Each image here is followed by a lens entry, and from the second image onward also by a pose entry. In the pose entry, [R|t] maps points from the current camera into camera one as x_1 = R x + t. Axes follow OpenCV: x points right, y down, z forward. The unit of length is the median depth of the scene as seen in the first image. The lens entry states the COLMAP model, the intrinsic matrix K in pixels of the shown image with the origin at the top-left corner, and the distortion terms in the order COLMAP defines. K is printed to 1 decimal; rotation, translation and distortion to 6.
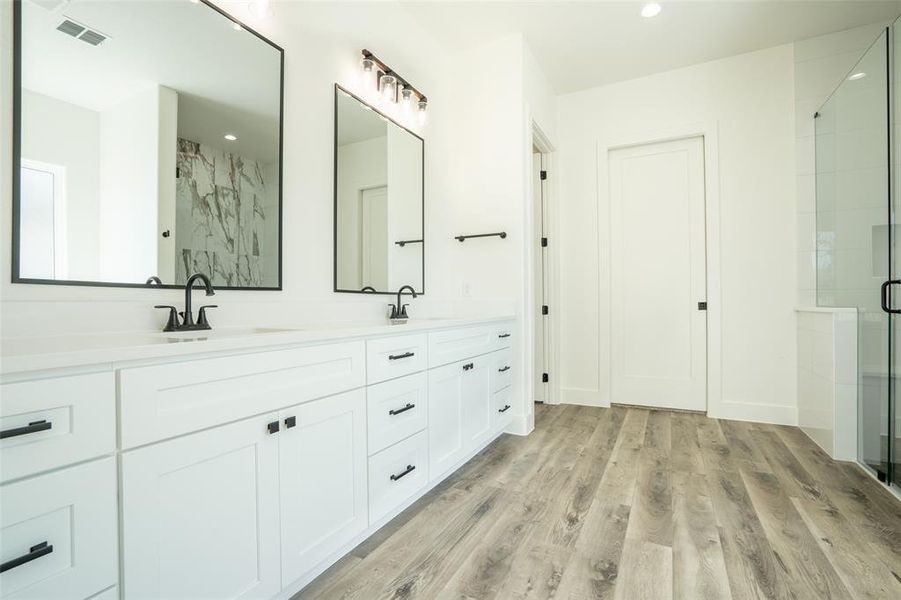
lens RADIAL K [[416.2, 0, 451.7], [0, 416.2, 302.5], [0, 0, 1]] dist [-0.062879, 0.025548]
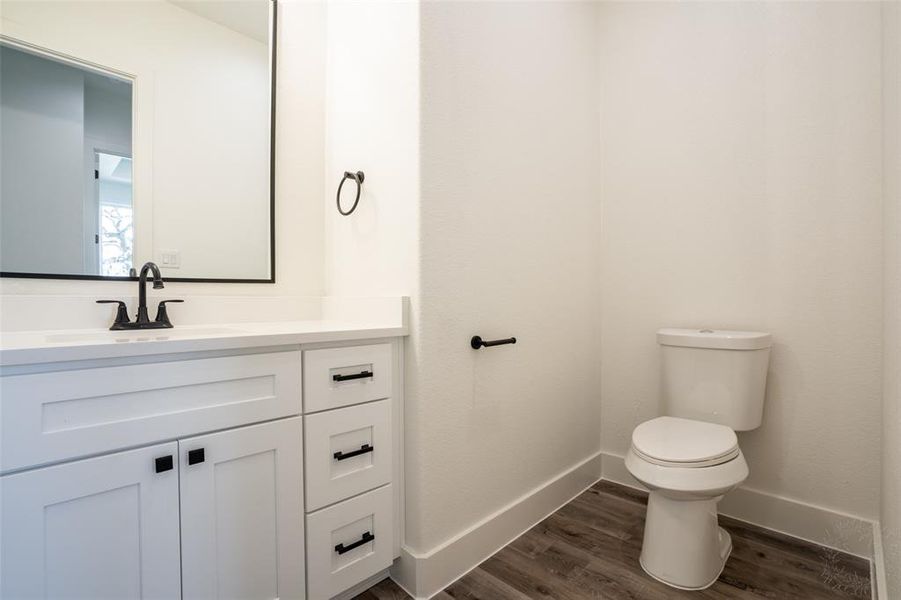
lens RADIAL K [[379.7, 0, 448.3], [0, 379.7, 314.3], [0, 0, 1]] dist [0.000300, 0.000288]
pose [[0.929308, 0.020584, -0.368730, 0.285510], [-0.004318, 0.998983, 0.044883, -0.001964], [0.369279, -0.040118, 0.928452, 0.530959]]
